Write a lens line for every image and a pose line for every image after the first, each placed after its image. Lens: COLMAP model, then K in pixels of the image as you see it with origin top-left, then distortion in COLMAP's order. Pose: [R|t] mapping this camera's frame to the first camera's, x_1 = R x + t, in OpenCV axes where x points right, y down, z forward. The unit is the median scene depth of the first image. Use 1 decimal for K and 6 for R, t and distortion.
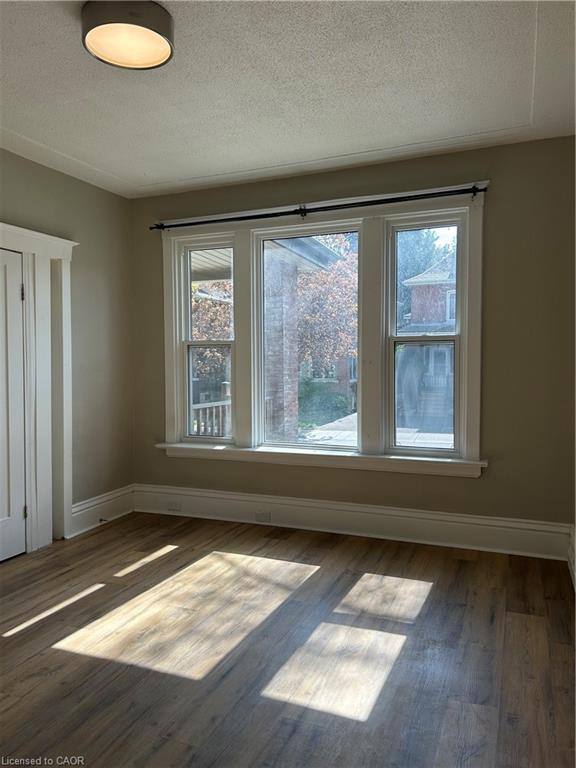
lens RADIAL K [[576.3, 0, 288.0], [0, 576.3, 384.0], [0, 0, 1]] dist [-0.003114, -0.006531]
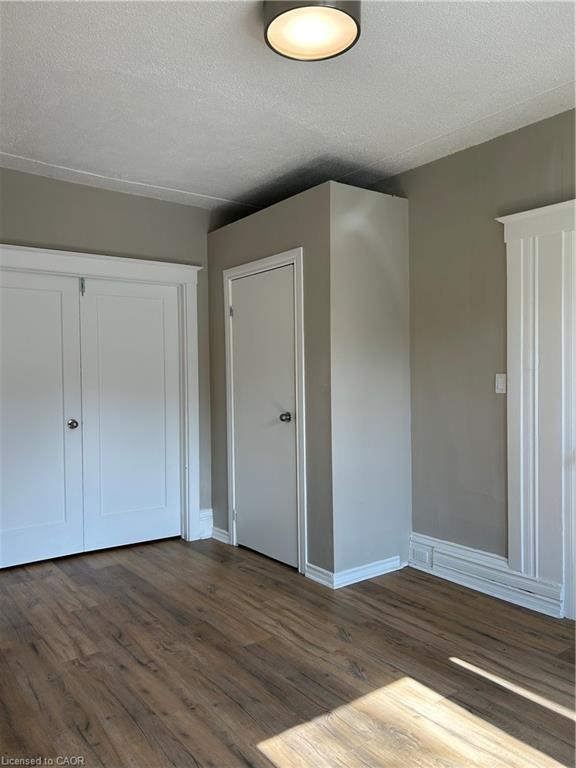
lens RADIAL K [[576.3, 0, 288.0], [0, 576.3, 384.0], [0, 0, 1]] dist [-0.003114, -0.006531]
pose [[-0.527531, 0.018270, -0.849339, 0.489285], [-0.027948, 0.998854, 0.038845, -0.053118], [0.849076, 0.044229, -0.526416, 1.325707]]
